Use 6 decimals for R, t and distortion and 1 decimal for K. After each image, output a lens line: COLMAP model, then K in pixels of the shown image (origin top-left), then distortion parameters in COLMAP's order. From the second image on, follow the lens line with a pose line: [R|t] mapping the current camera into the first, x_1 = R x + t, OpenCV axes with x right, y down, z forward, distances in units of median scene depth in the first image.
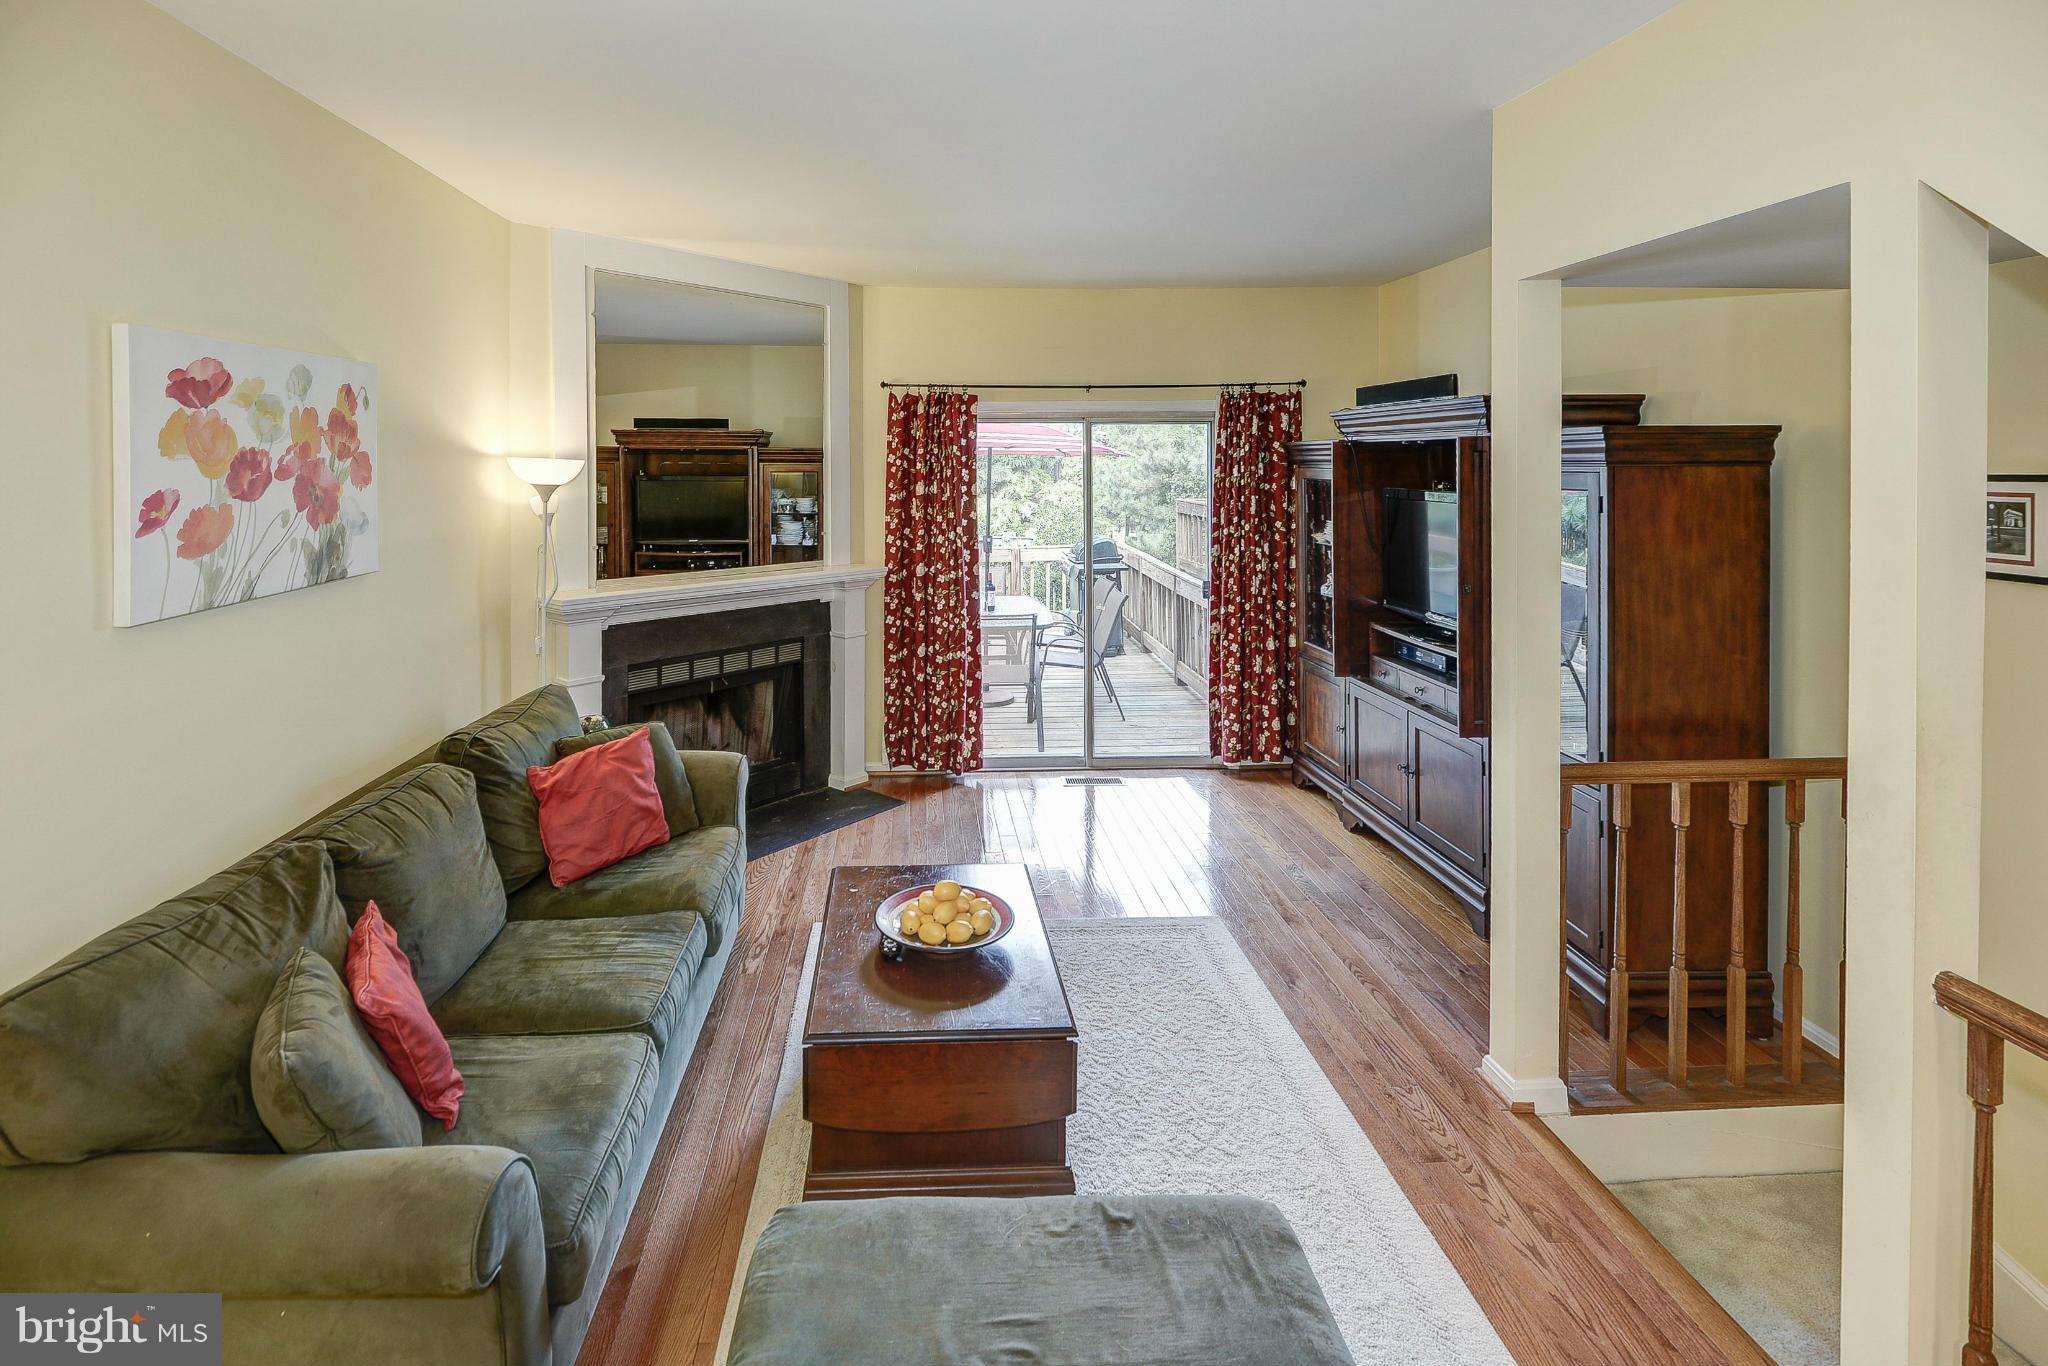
lens RADIAL K [[940.9, 0, 952.6], [0, 940.9, 477.5], [0, 0, 1]] dist [0.000745, -0.019096]
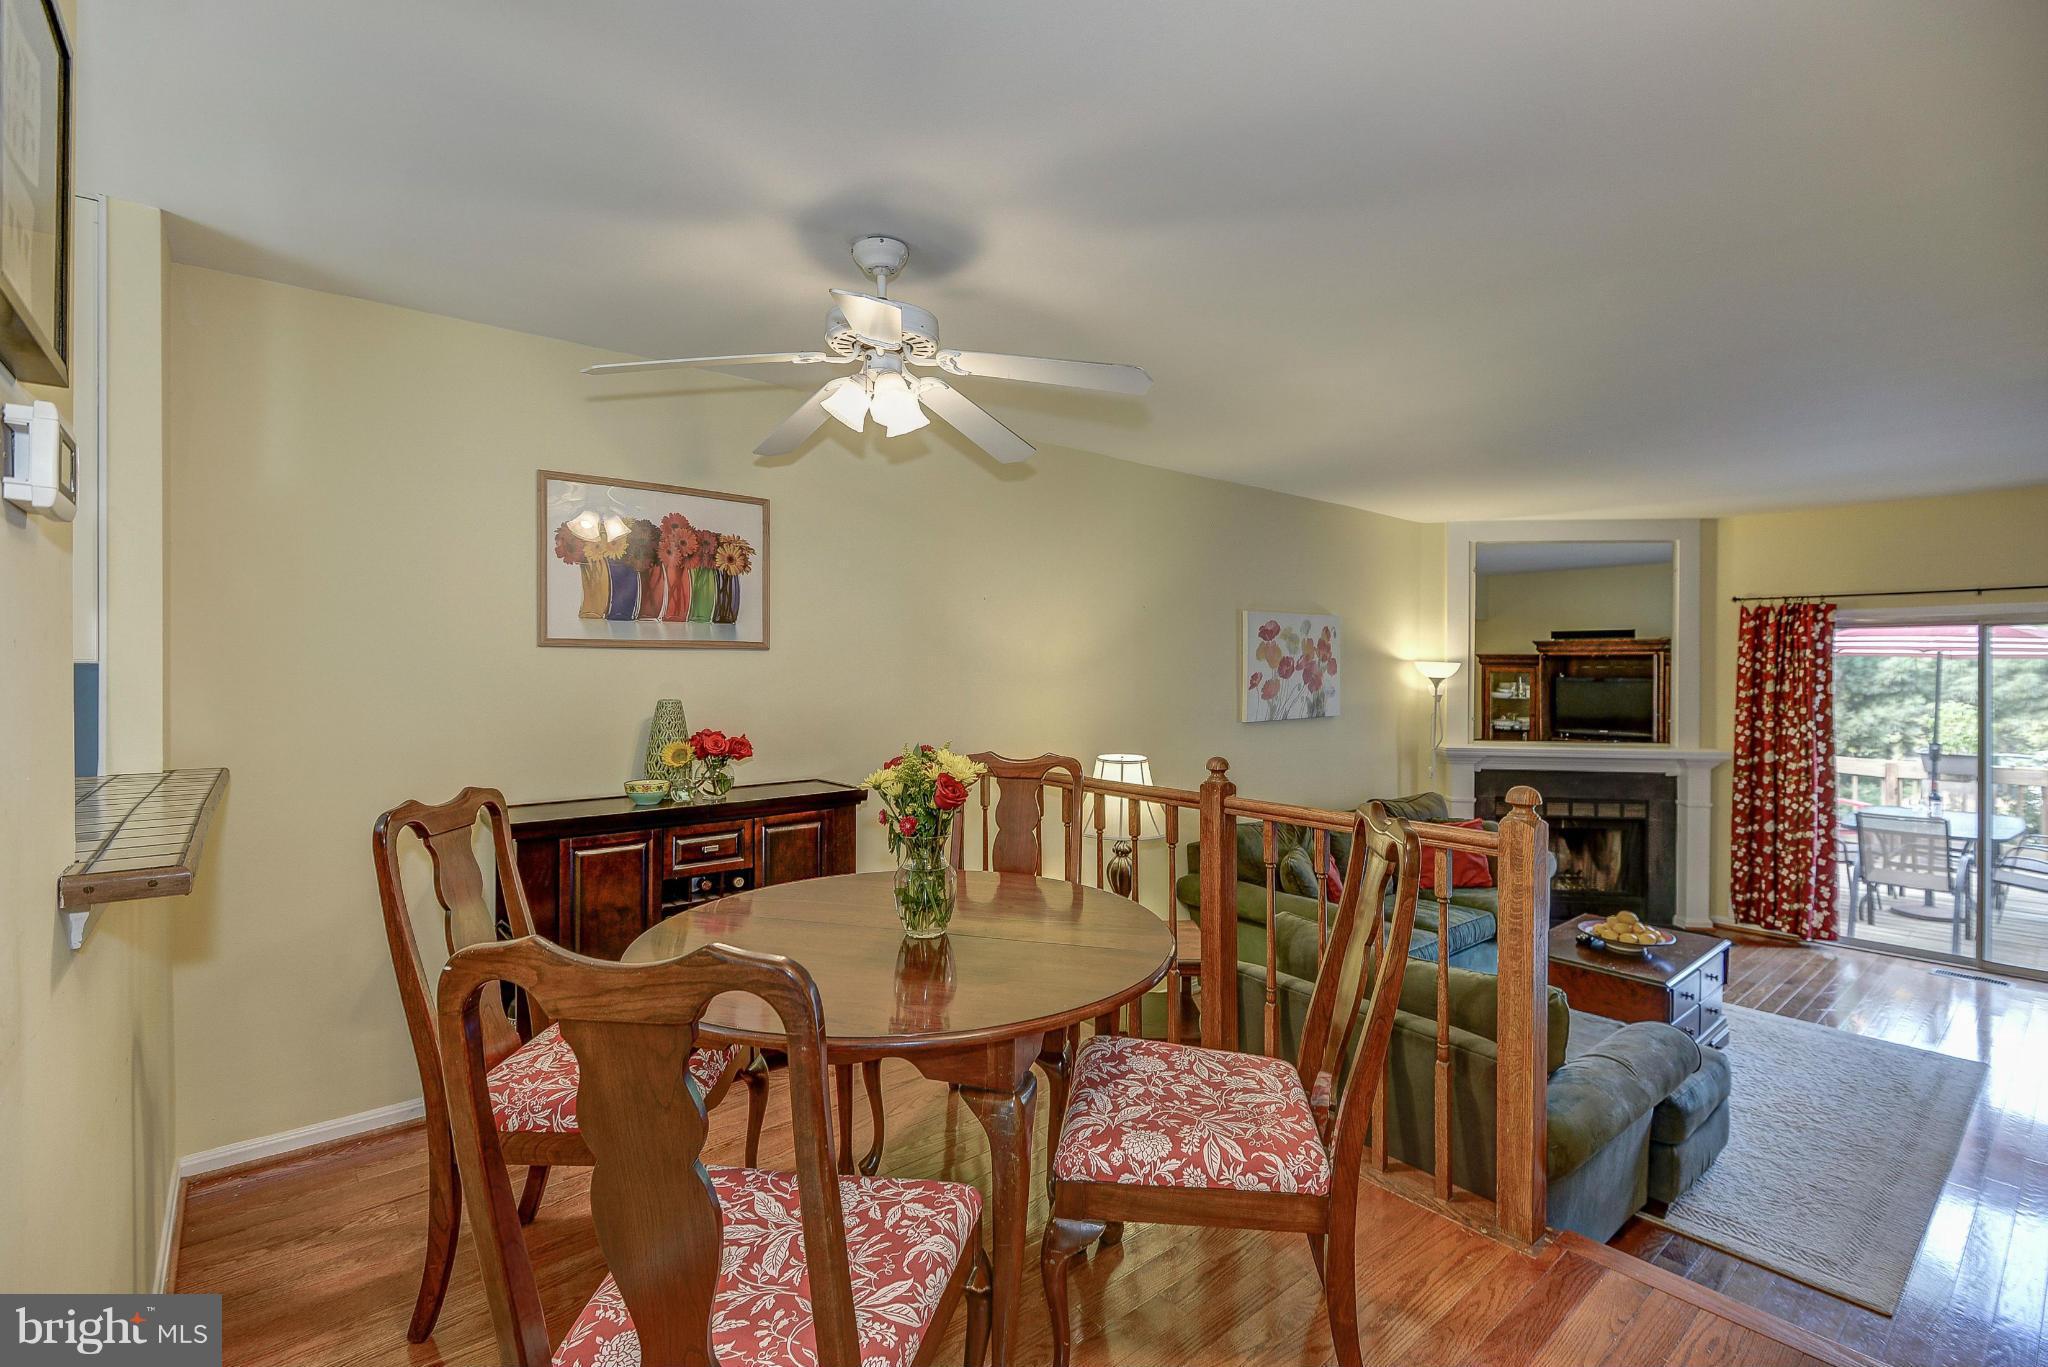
lens RADIAL K [[915.9, 0, 1033.9], [0, 915.9, 676.8], [0, 0, 1]] dist [0.001487, -0.012385]
pose [[0.598820, 0.007800, -0.800846, 0.321930], [-0.015493, 0.999878, -0.001846, 0.015225], [0.800734, 0.013513, 0.598868, -0.400516]]
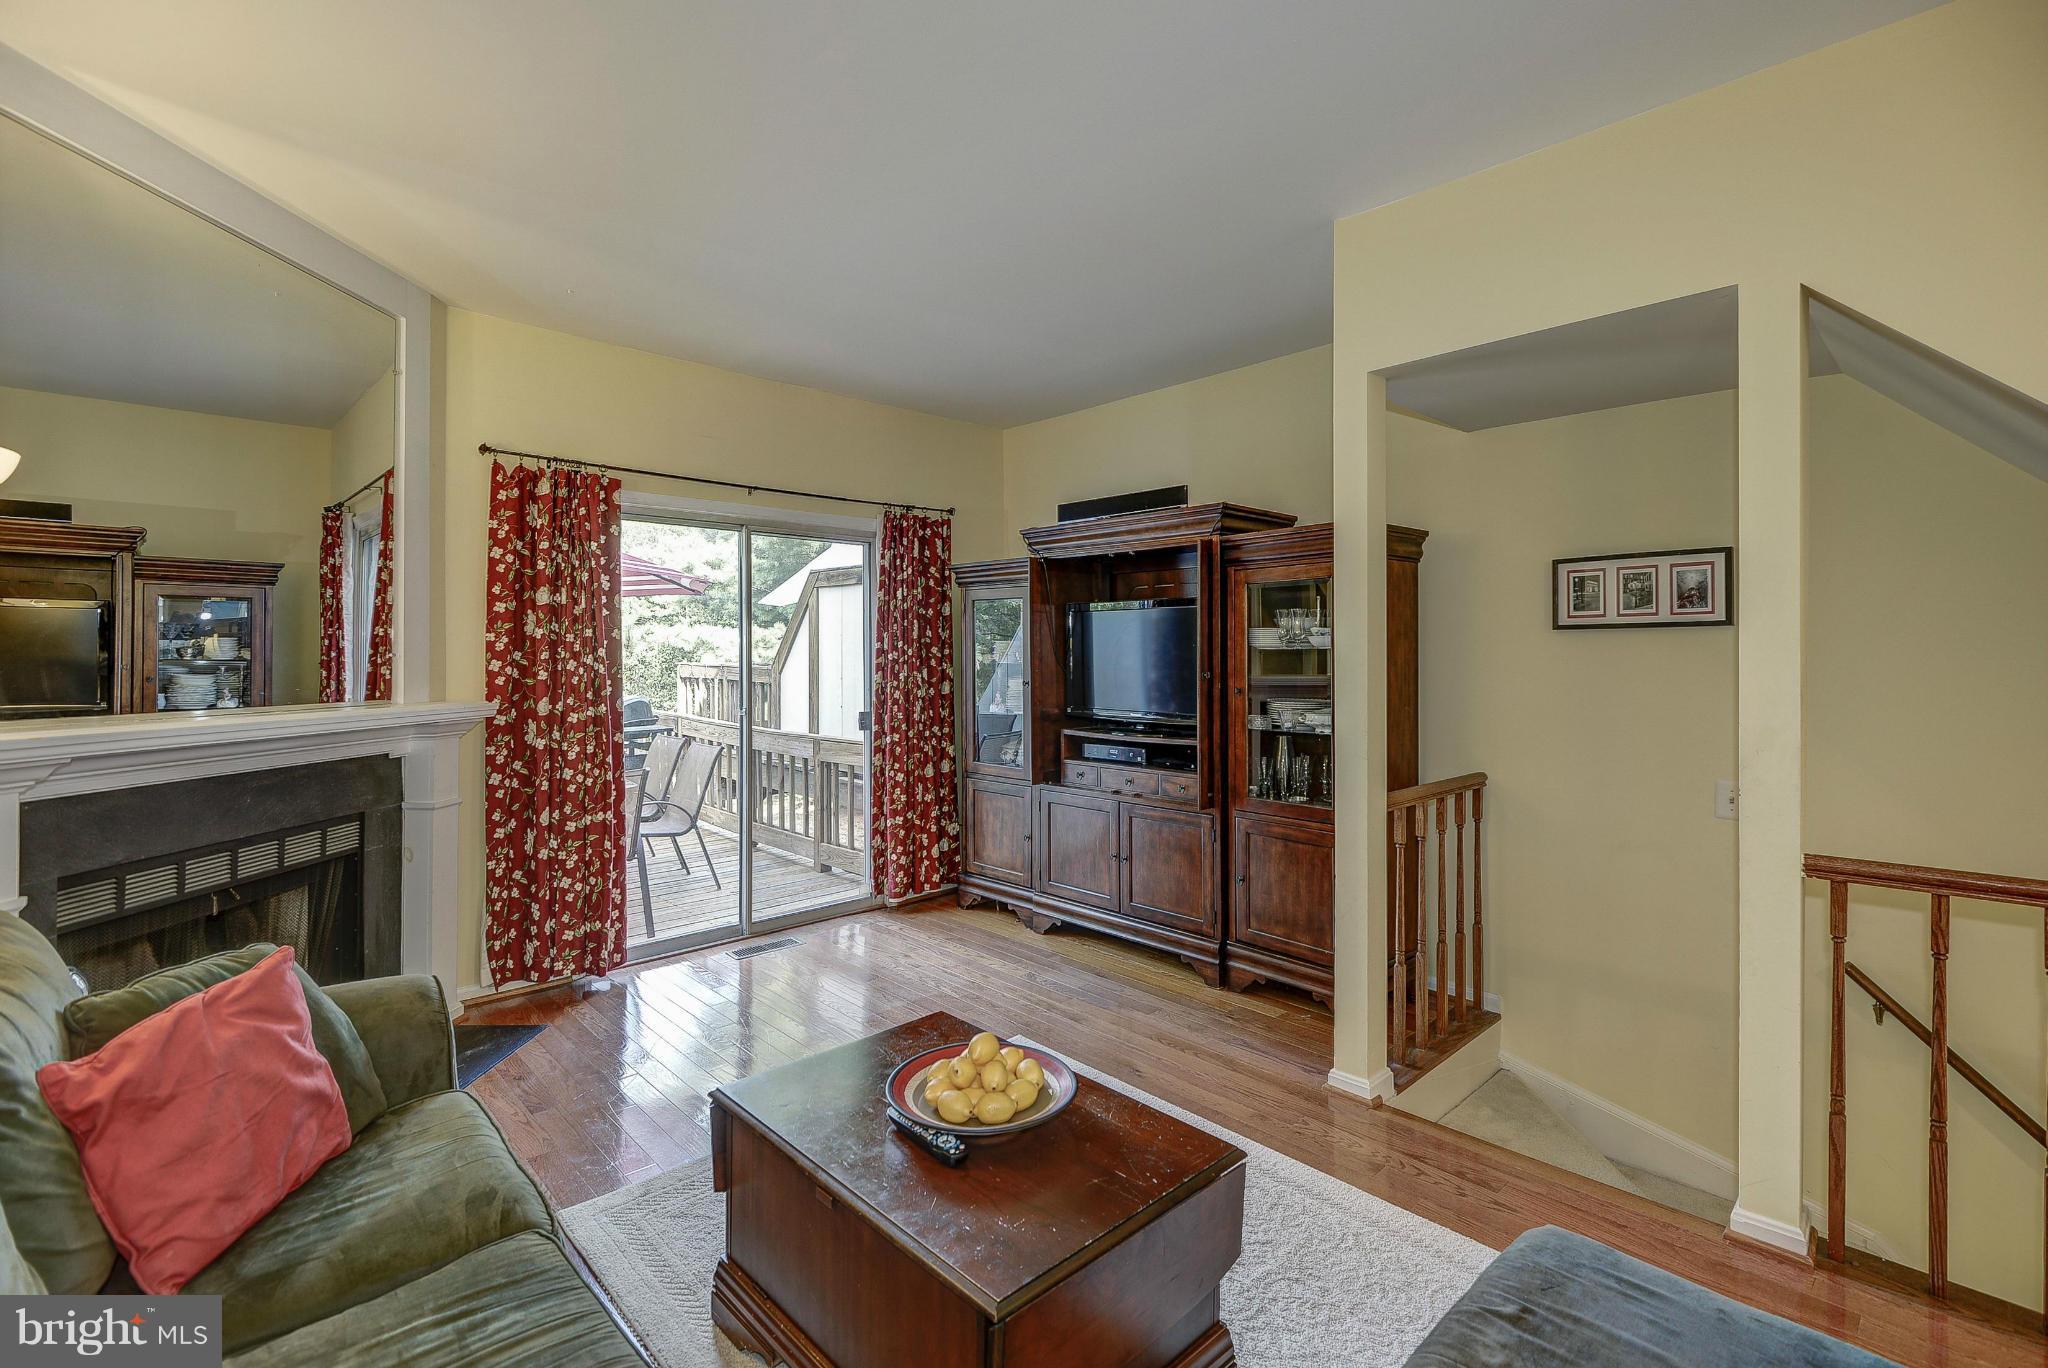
lens RADIAL K [[913.3, 0, 1038.9], [0, 913.3, 651.8], [0, 0, 1]] dist [0.008996, -0.014880]
pose [[0.745911, 0.003825, 0.666035, -0.220487], [0.010461, 0.999793, -0.017457, 0.071451], [-0.665964, 0.019989, 0.745716, 0.210068]]
